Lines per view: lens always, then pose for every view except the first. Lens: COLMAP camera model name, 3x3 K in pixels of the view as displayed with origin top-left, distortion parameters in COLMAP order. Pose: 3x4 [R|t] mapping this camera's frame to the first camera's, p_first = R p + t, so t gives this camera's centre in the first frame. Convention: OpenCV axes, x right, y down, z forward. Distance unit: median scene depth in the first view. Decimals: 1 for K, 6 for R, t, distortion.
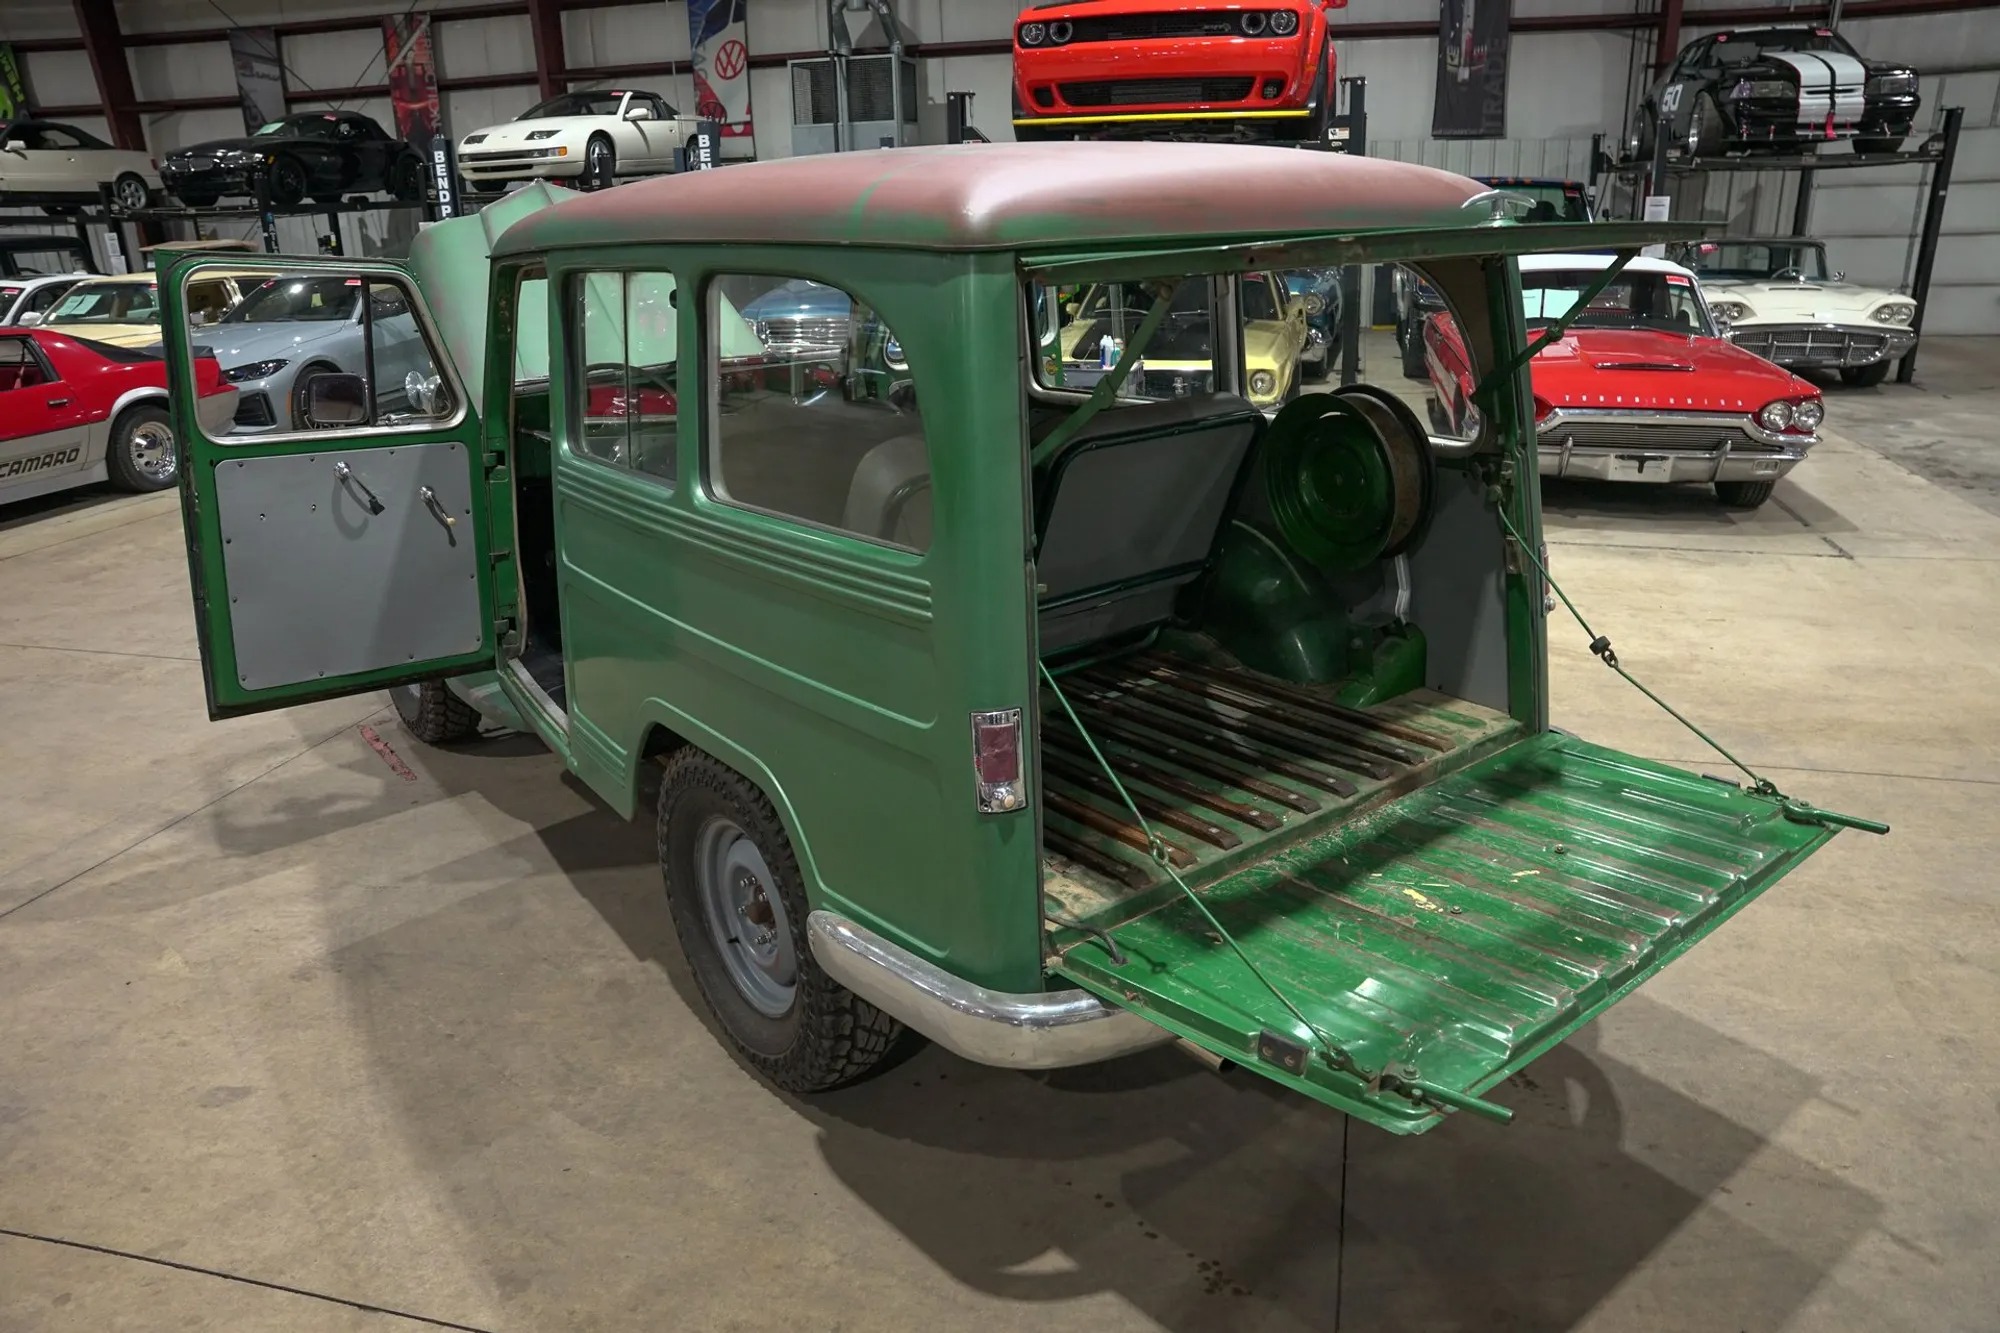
lens RADIAL K [[1366.9, 0, 1006.5], [0, 1366.9, 665.3], [0, 0, 1]] dist [-0.142442, 0.111708]
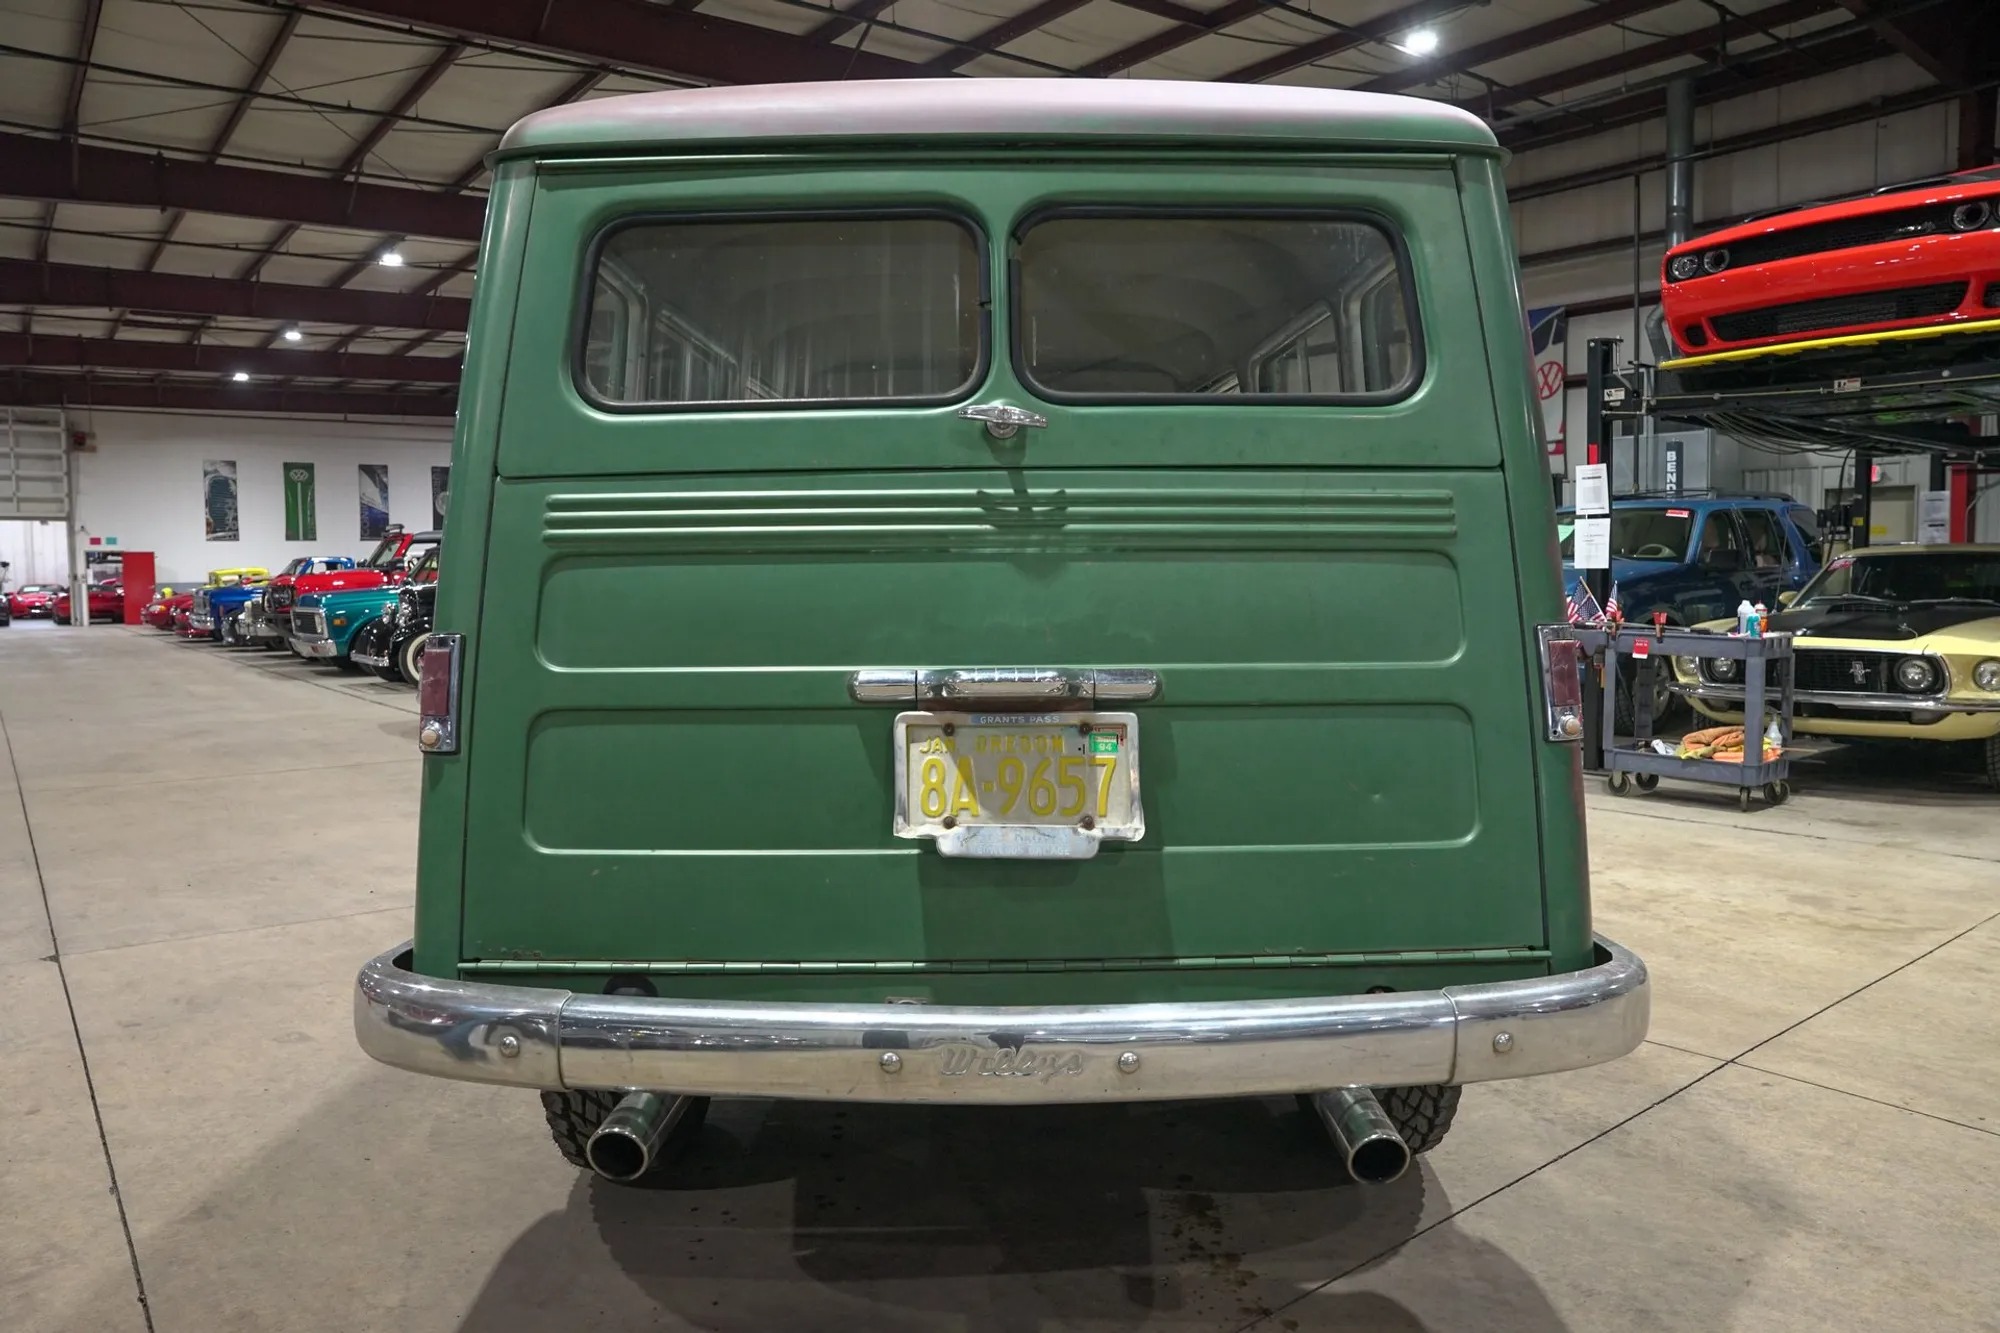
lens RADIAL K [[1366.9, 0, 1006.5], [0, 1366.9, 665.3], [0, 0, 1]] dist [-0.142442, 0.111708]
pose [[0.793990, 0.060256, -0.604938, 0.232218], [-0.211462, 0.960311, -0.181894, 0.039464], [0.569969, 0.272344, 0.775219, 0.151451]]
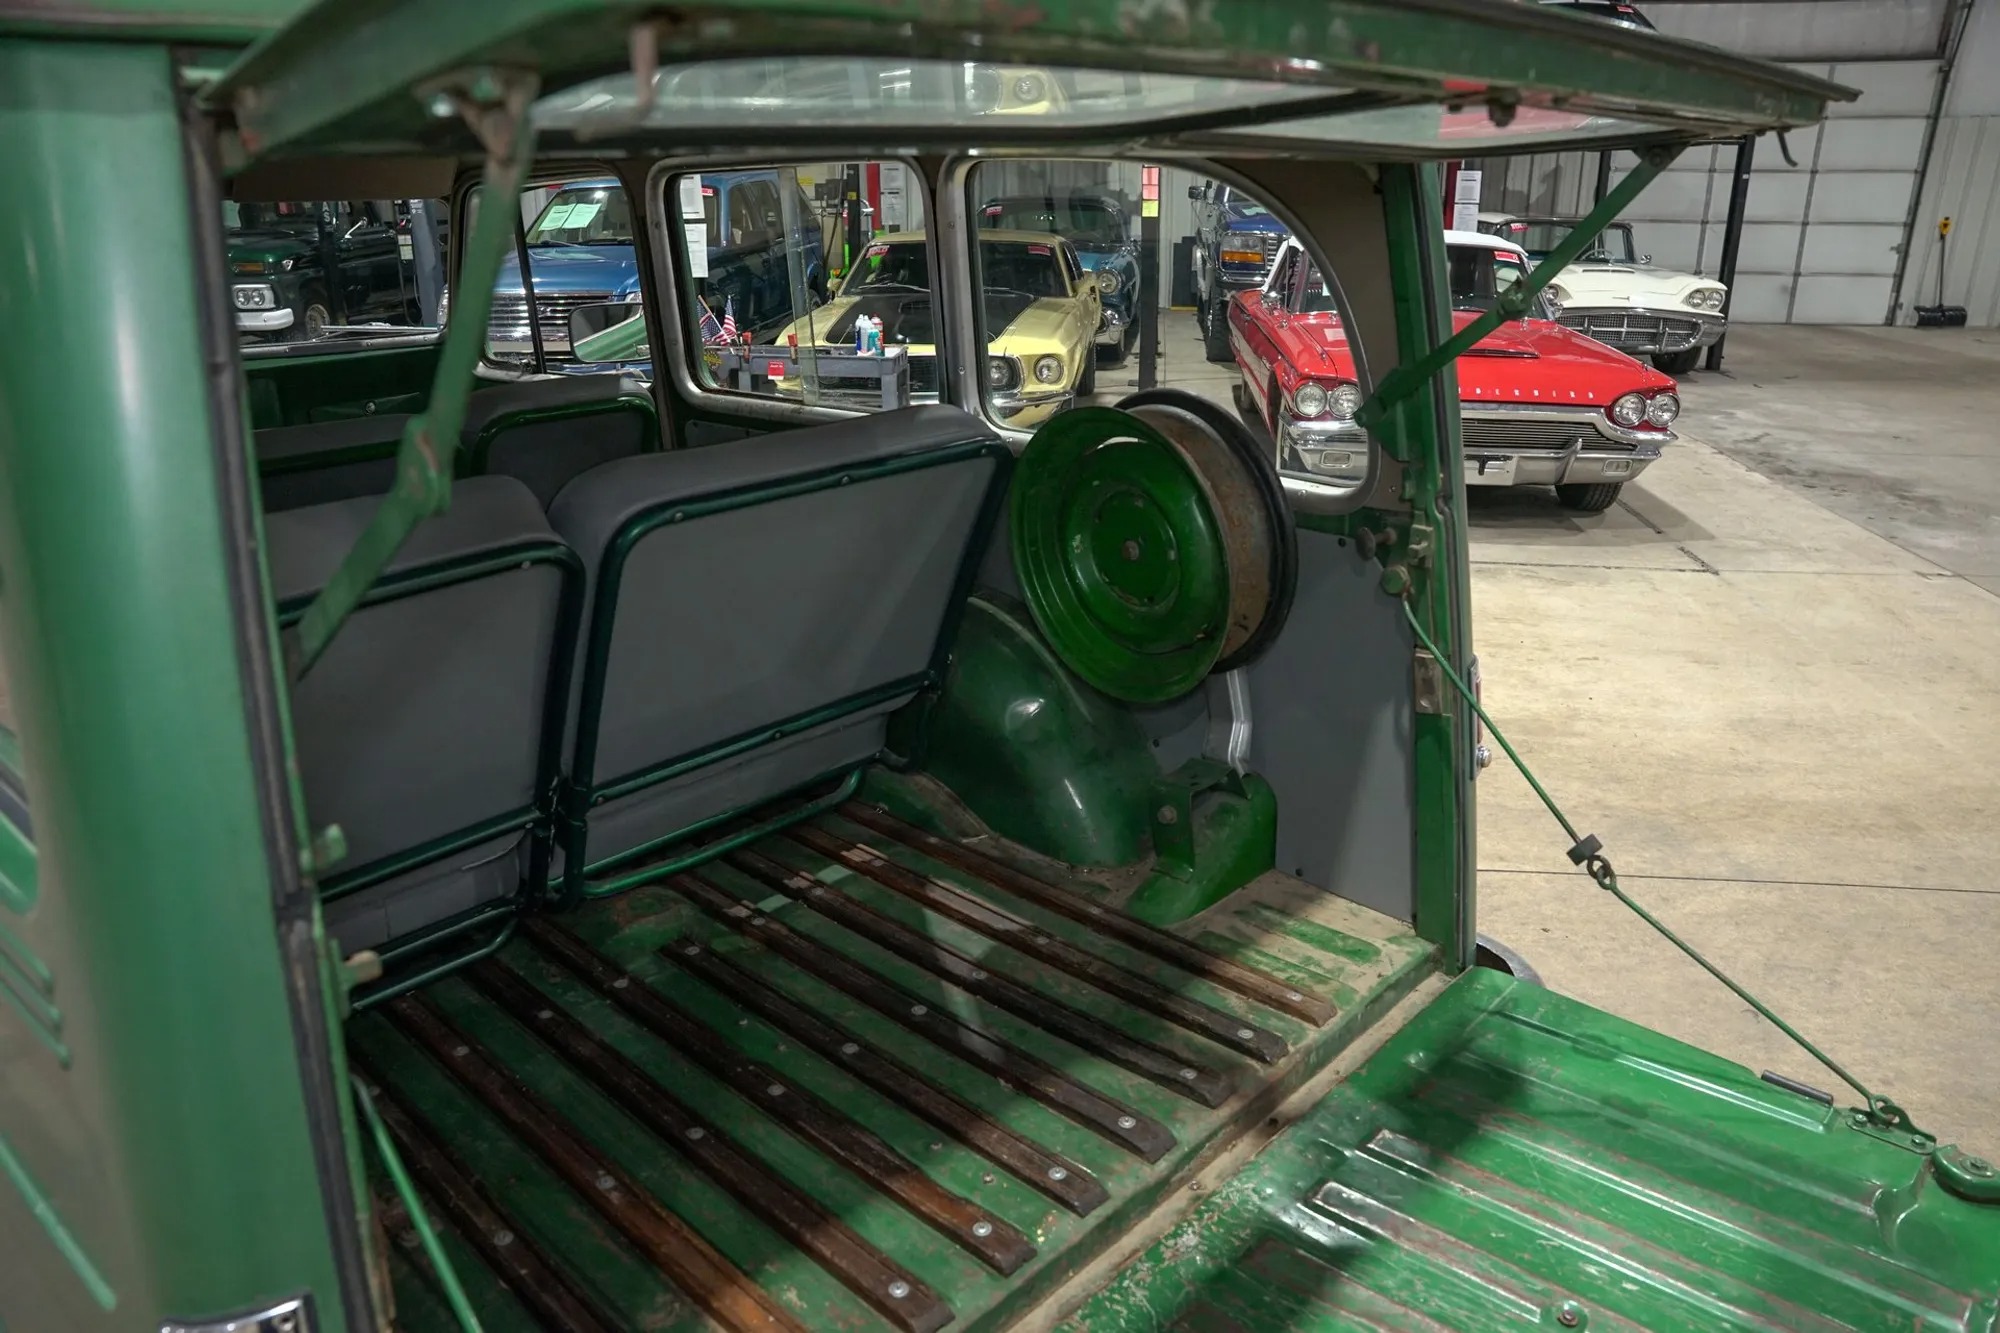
lens RADIAL K [[1366.9, 0, 1006.5], [0, 1366.9, 665.3], [0, 0, 1]] dist [-0.142442, 0.111708]
pose [[0.989932, -0.025496, 0.139226, 0.045450], [0.023709, 0.999614, 0.014481, -0.041748], [-0.139541, -0.011035, 0.990155, 0.177790]]
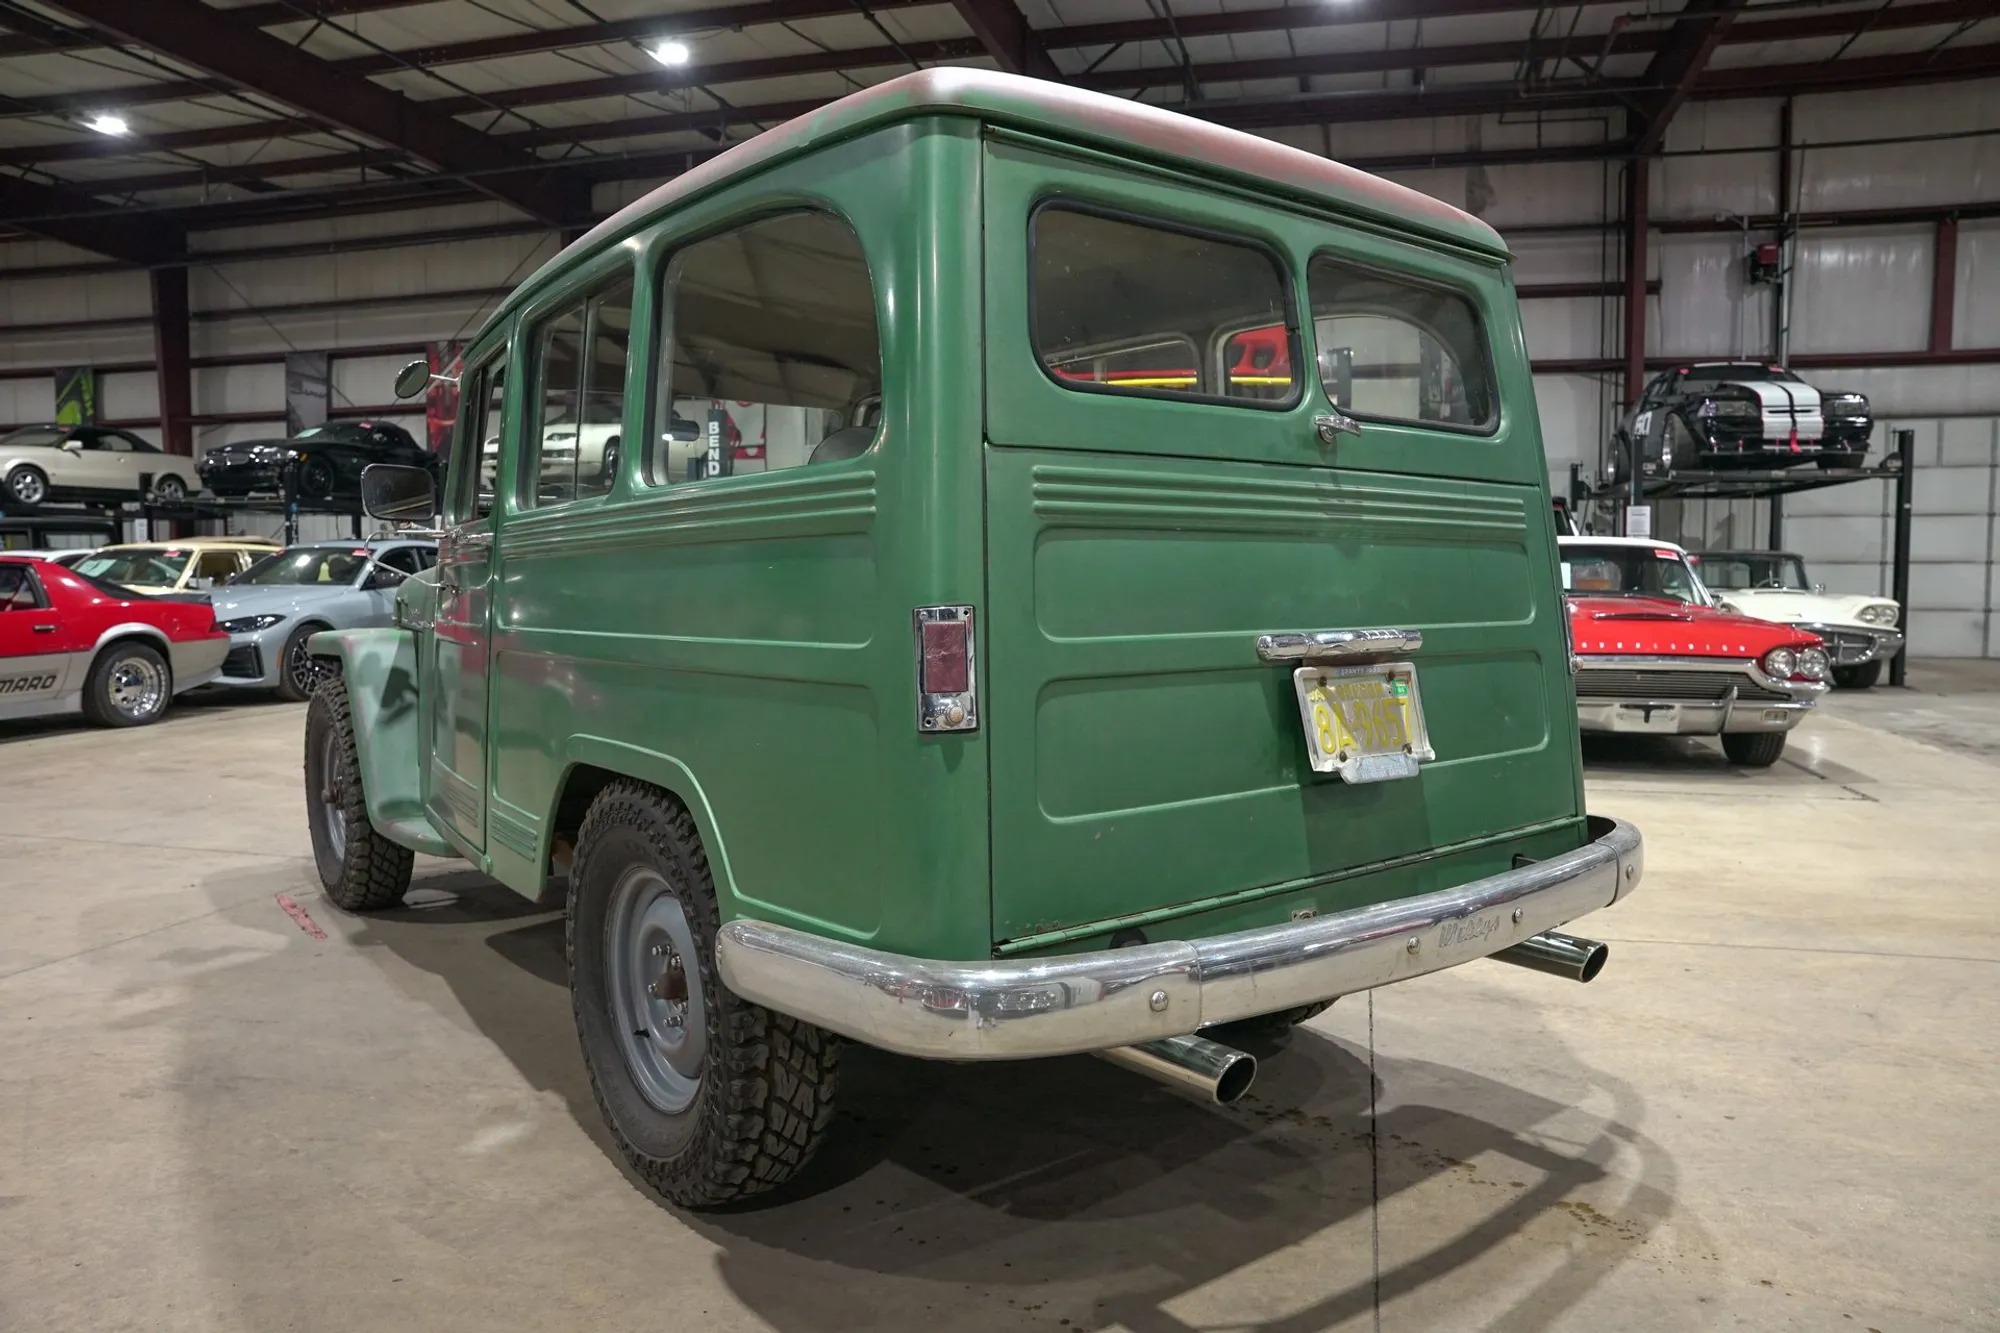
lens RADIAL K [[1366.9, 0, 1006.5], [0, 1366.9, 665.3], [0, 0, 1]] dist [-0.142442, 0.111708]
pose [[0.999666, 0.025831, -0.001188, 0.009363], [-0.025245, 0.964998, -0.261038, 0.083123], [-0.005596, 0.260980, 0.965328, 0.054442]]
